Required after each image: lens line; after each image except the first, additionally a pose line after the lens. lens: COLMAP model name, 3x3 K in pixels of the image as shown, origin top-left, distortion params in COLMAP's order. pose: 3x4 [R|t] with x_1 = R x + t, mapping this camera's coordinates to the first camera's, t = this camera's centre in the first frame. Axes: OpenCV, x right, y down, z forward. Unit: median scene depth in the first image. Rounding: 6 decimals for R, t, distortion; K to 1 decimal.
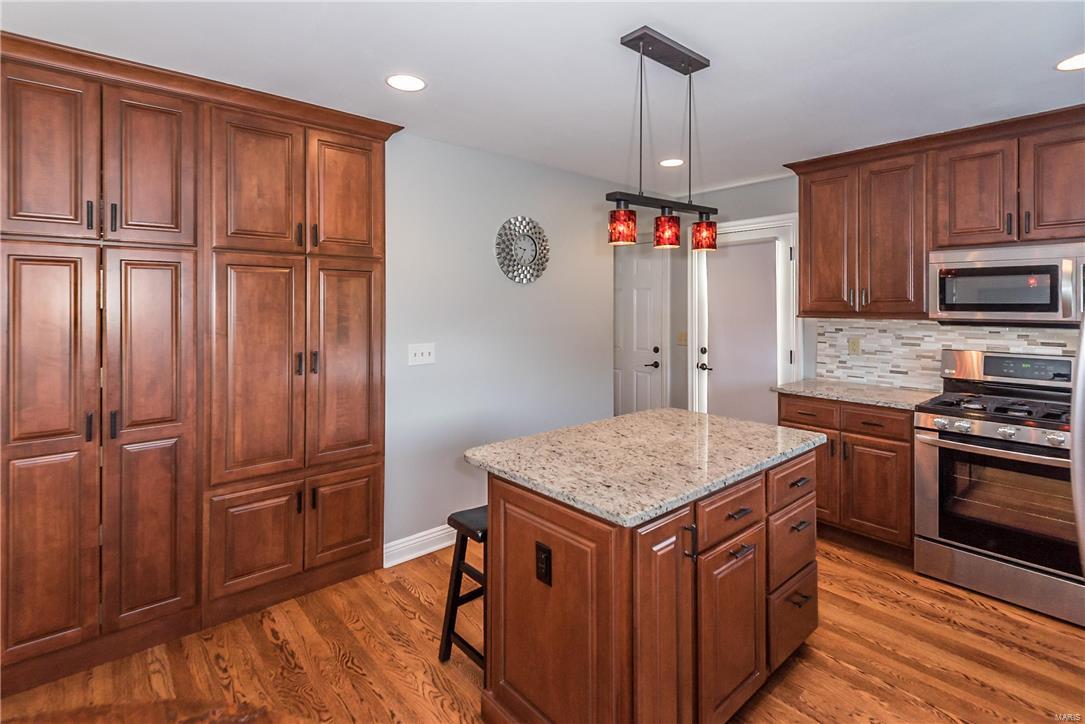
lens RADIAL K [[521.4, 0, 541.5], [0, 521.4, 303.4], [0, 0, 1]] dist [0.020625, -0.000325]
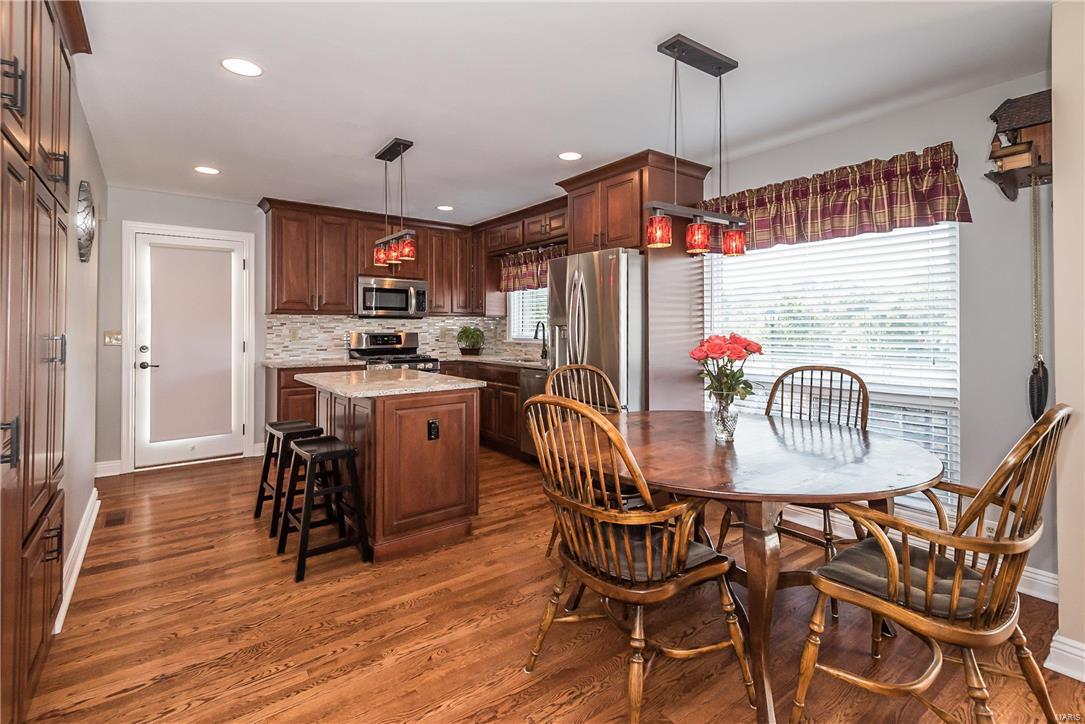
lens RADIAL K [[517.1, 0, 542.2], [0, 517.1, 320.4], [0, 0, 1]] dist [0.021595, -0.000252]
pose [[0.072012, 0.015252, 0.997287, -0.886622], [-0.004935, 0.999876, -0.014935, 0.066730], [-0.997392, -0.003846, 0.072079, 0.242188]]
